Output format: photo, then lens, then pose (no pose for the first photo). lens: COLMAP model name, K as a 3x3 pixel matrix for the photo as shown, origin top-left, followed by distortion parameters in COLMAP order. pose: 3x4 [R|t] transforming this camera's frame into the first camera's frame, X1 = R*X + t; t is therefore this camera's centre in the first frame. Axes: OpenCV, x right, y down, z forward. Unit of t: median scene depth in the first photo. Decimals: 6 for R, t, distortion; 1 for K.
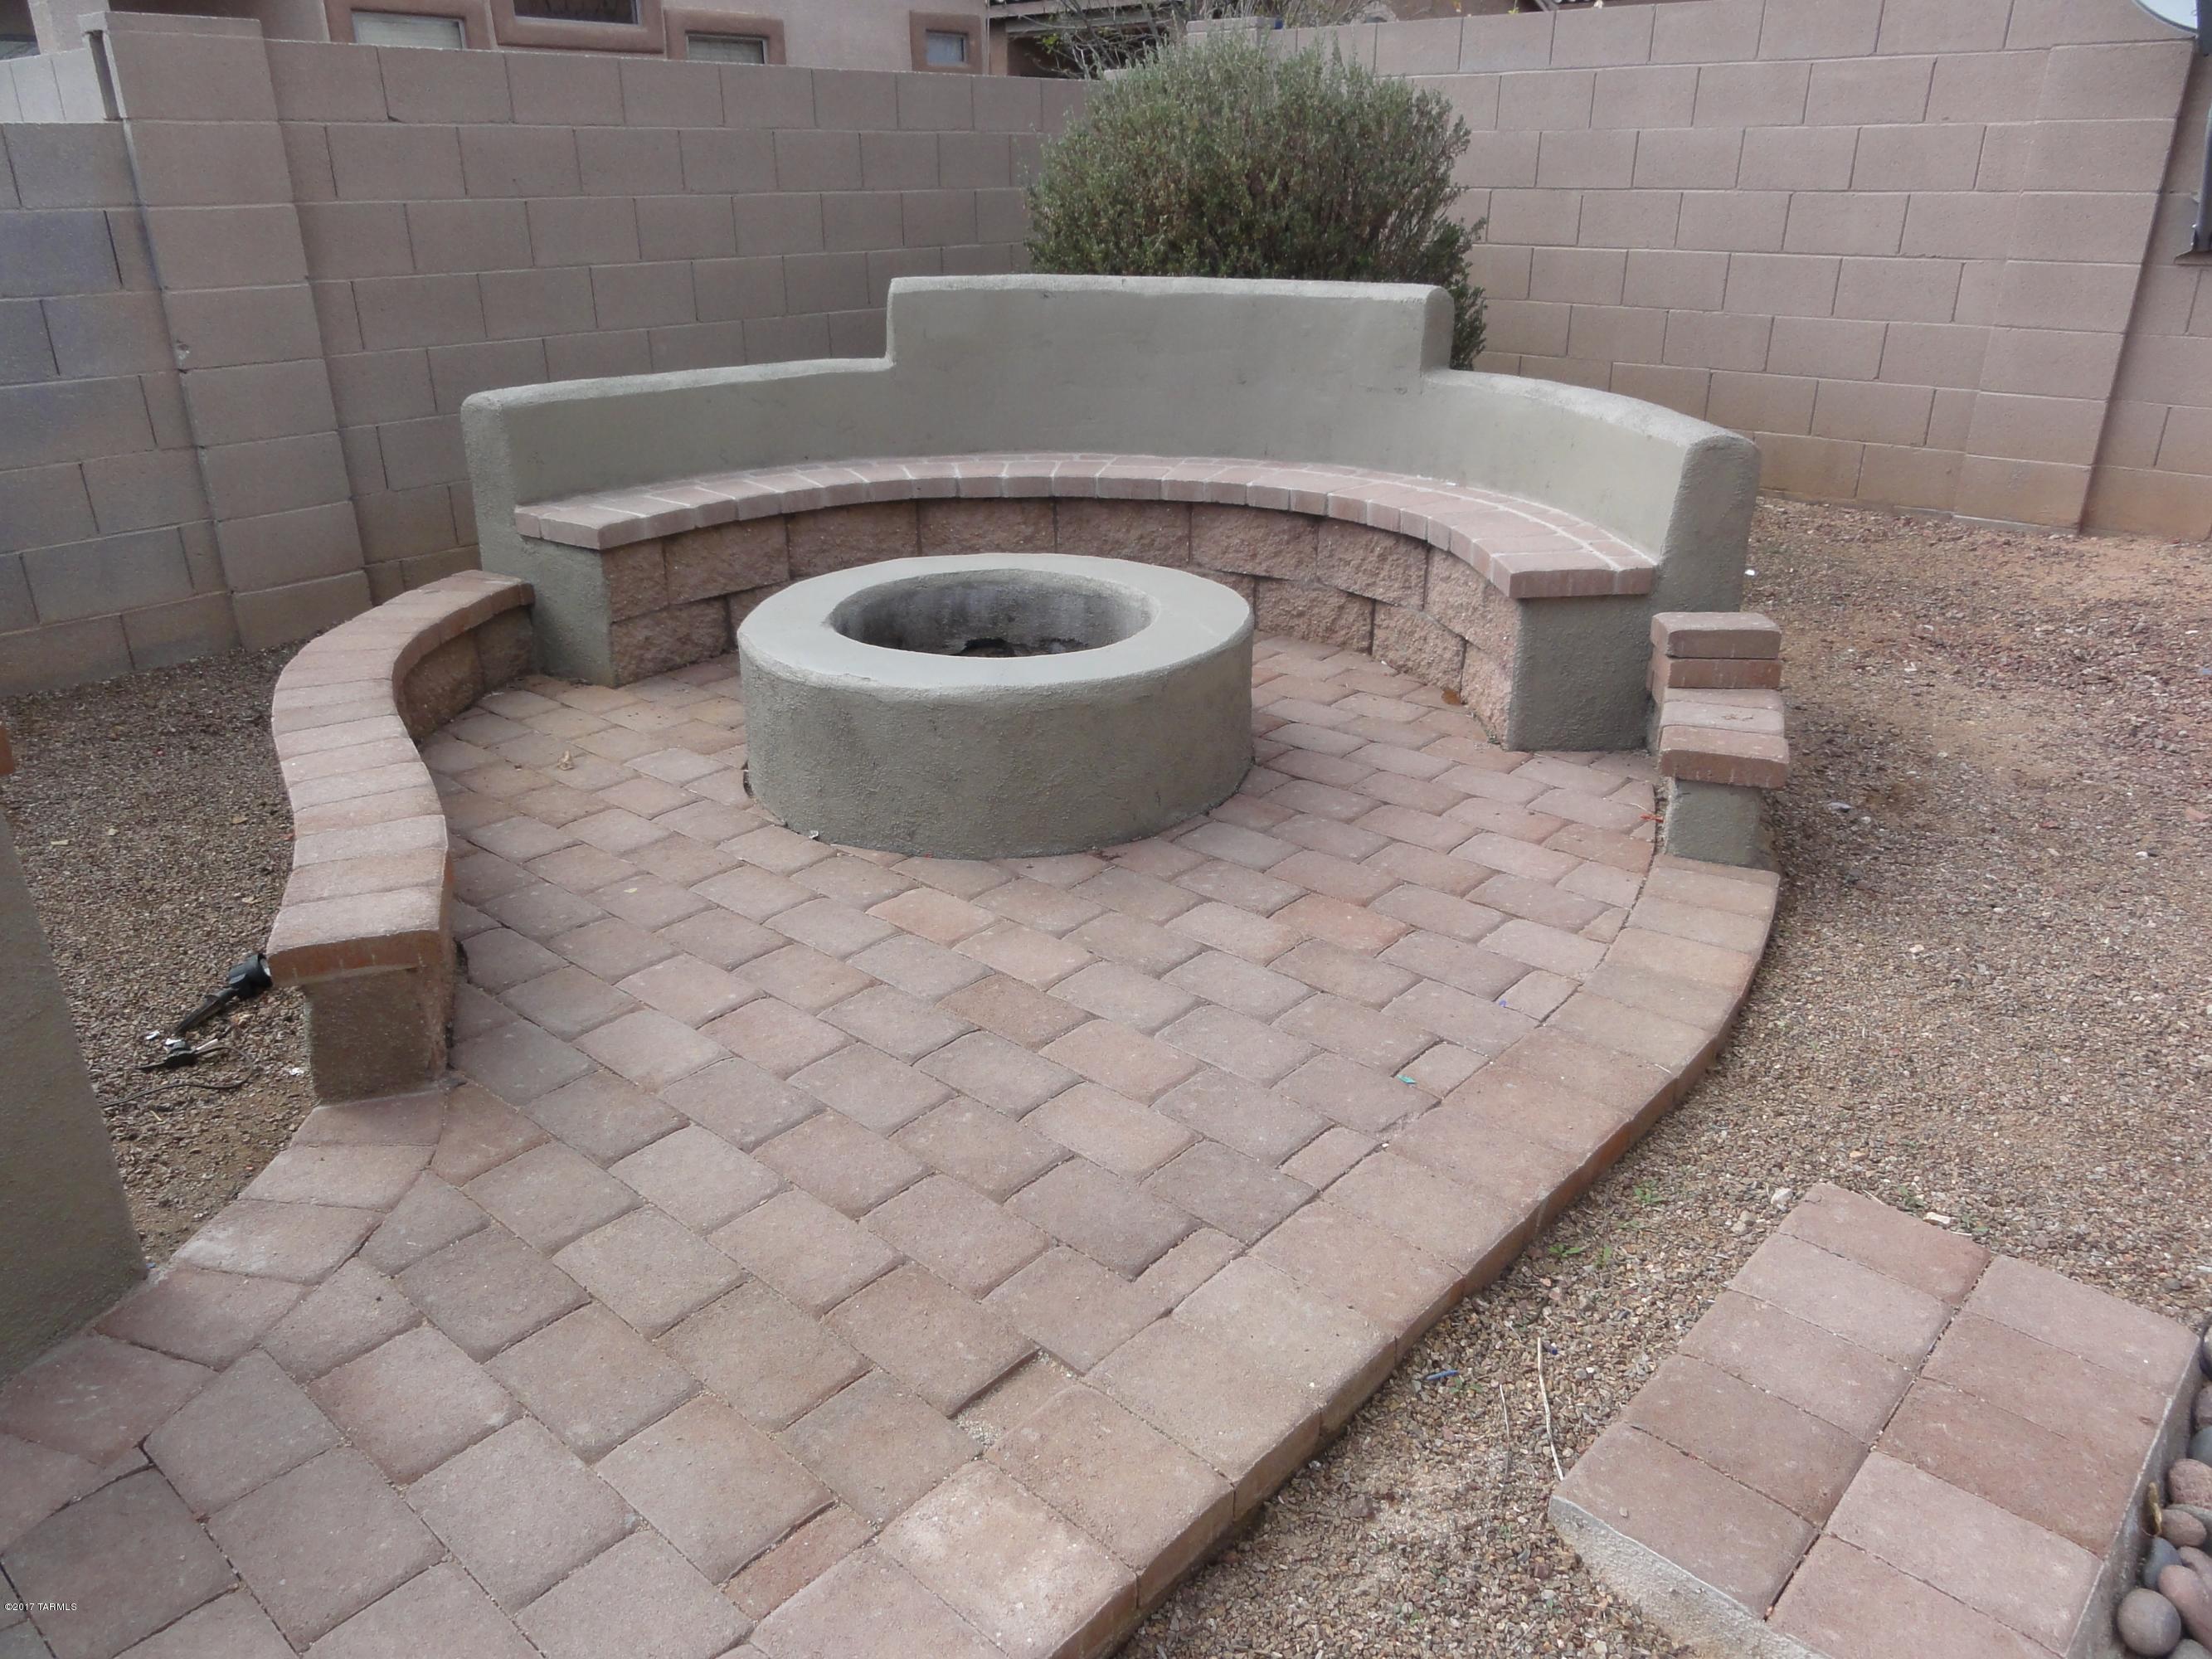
lens RADIAL K [[1515.7, 0, 1106.0], [0, 1515.7, 829.5], [0, 0, 1]] dist [0.006532, -0.000104]
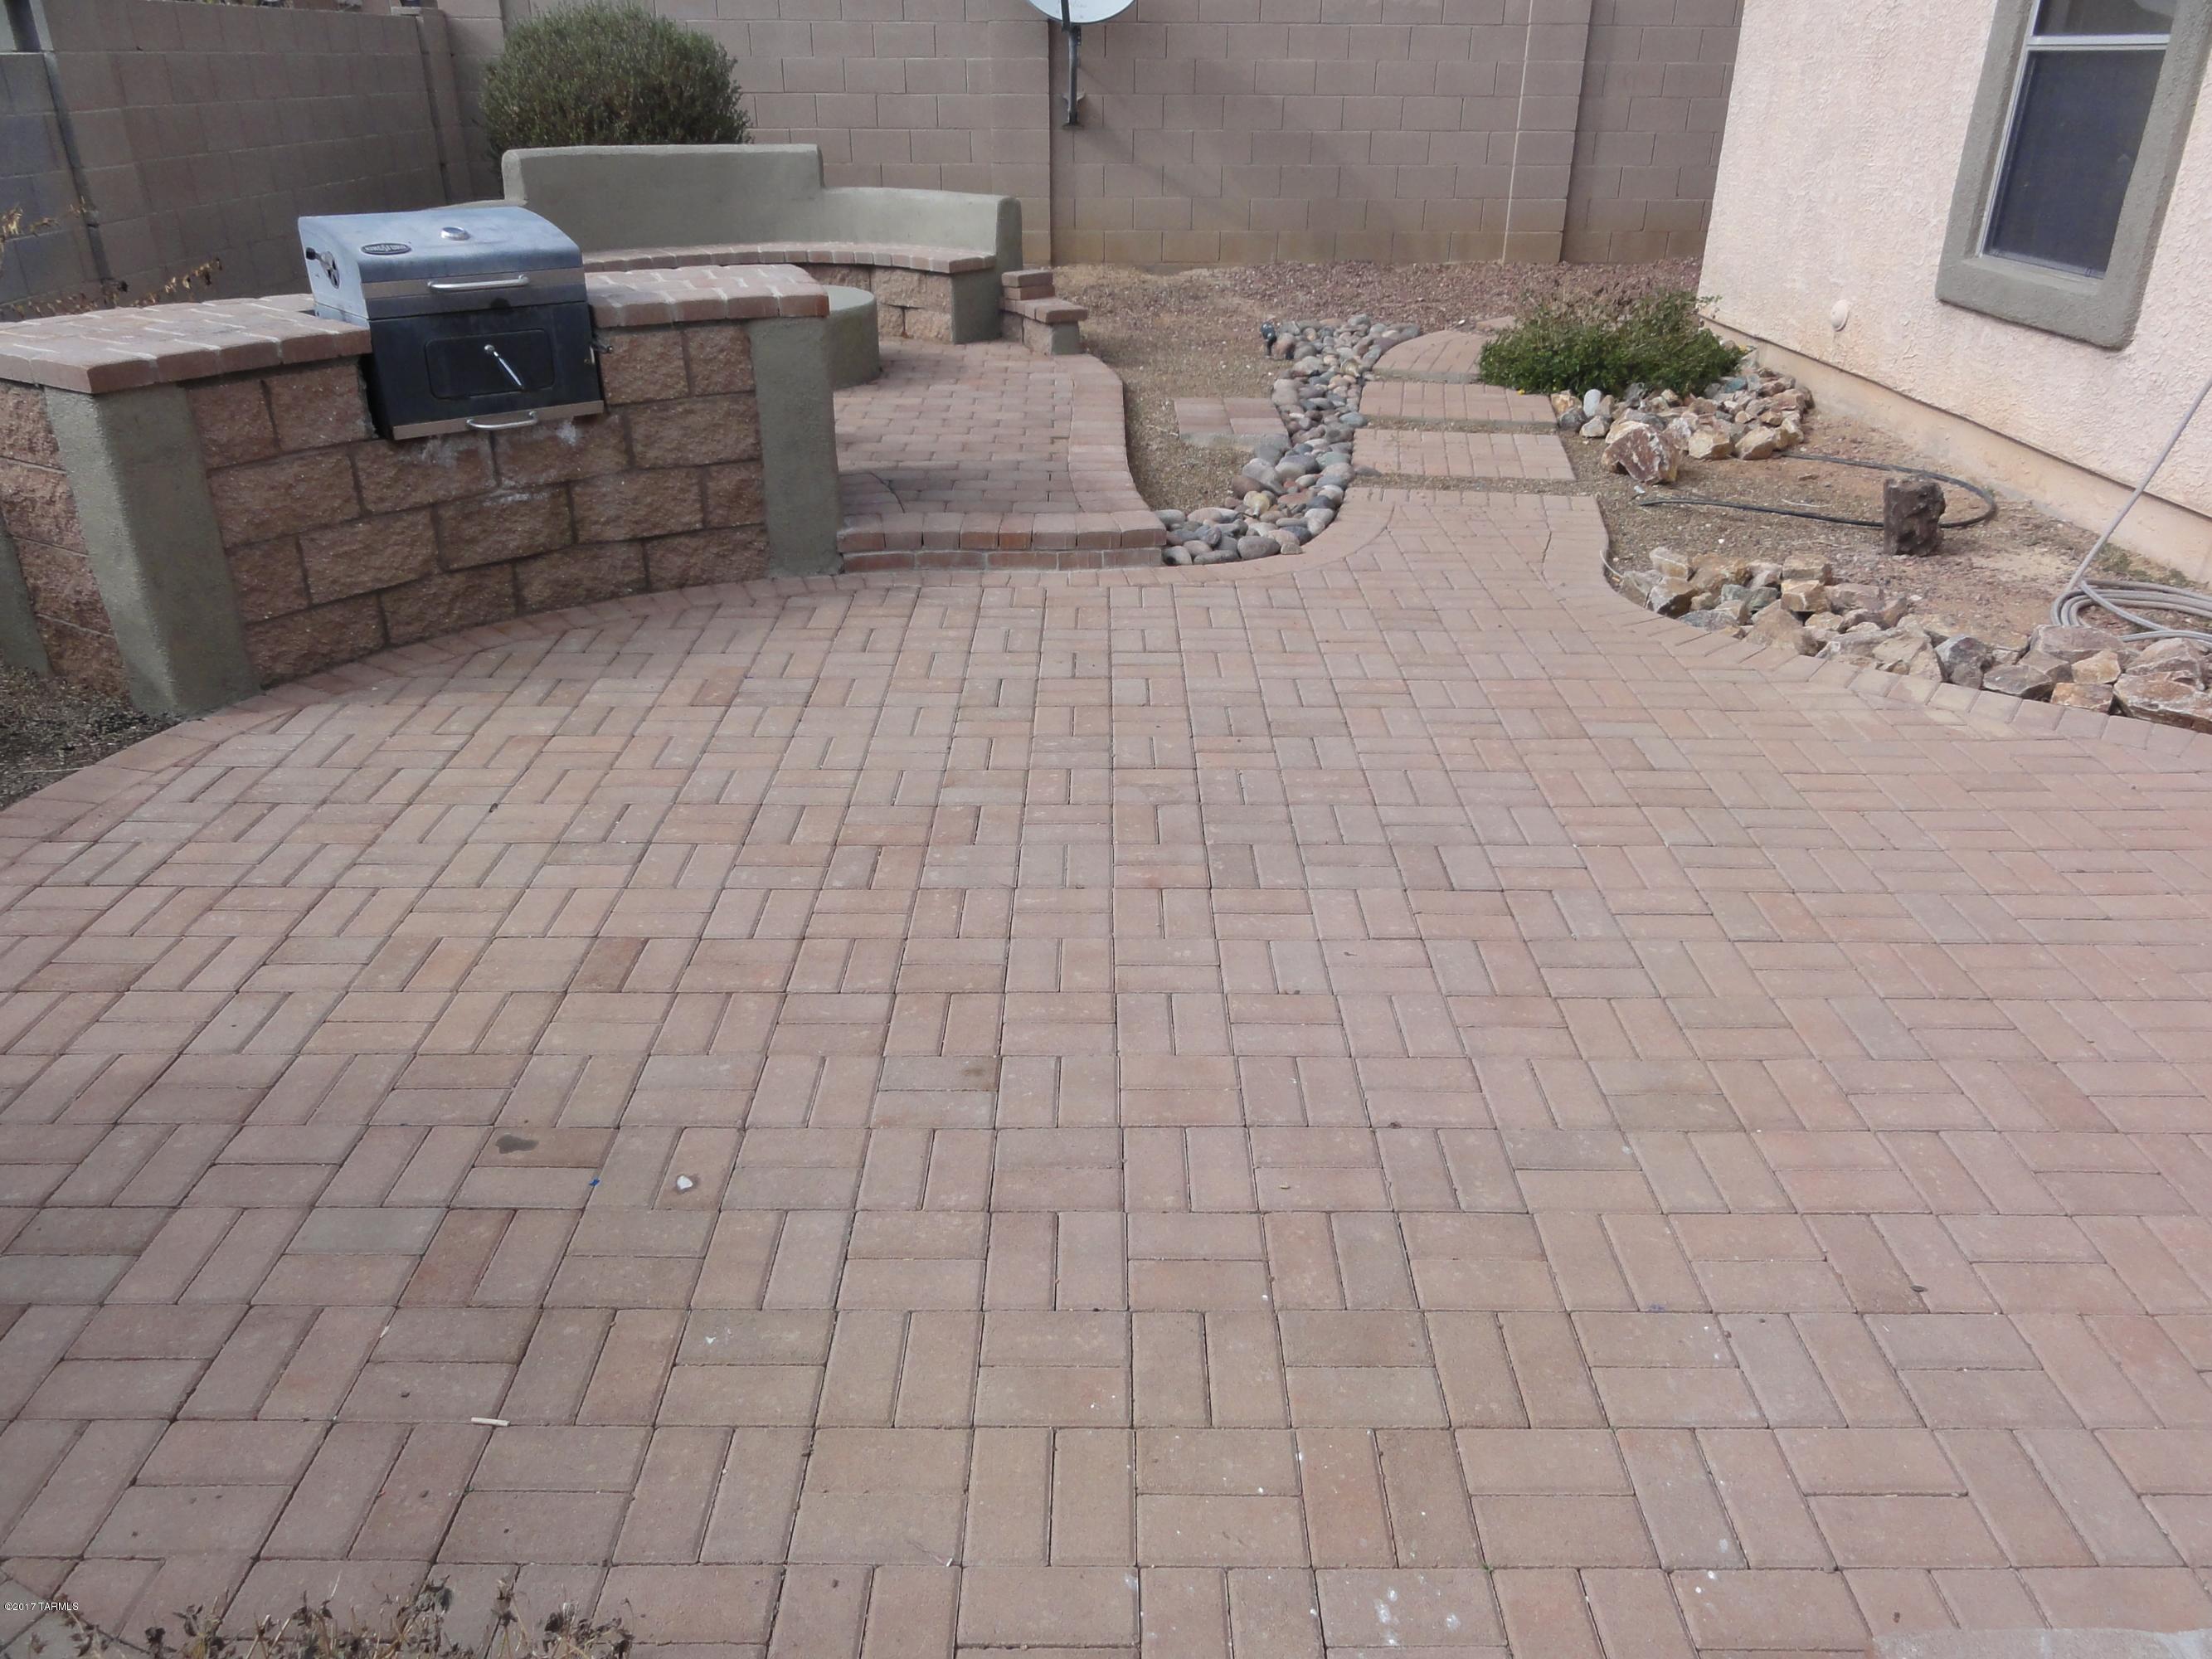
lens RADIAL K [[1515.7, 0, 1106.0], [0, 1515.7, 829.5], [0, 0, 1]] dist [0.006532, -0.000104]
pose [[0.729017, -0.301298, 0.614617, -1.106327], [0.264141, 0.952194, 0.153479, 0.326127], [-0.631477, 0.050456, 0.773751, -0.823819]]
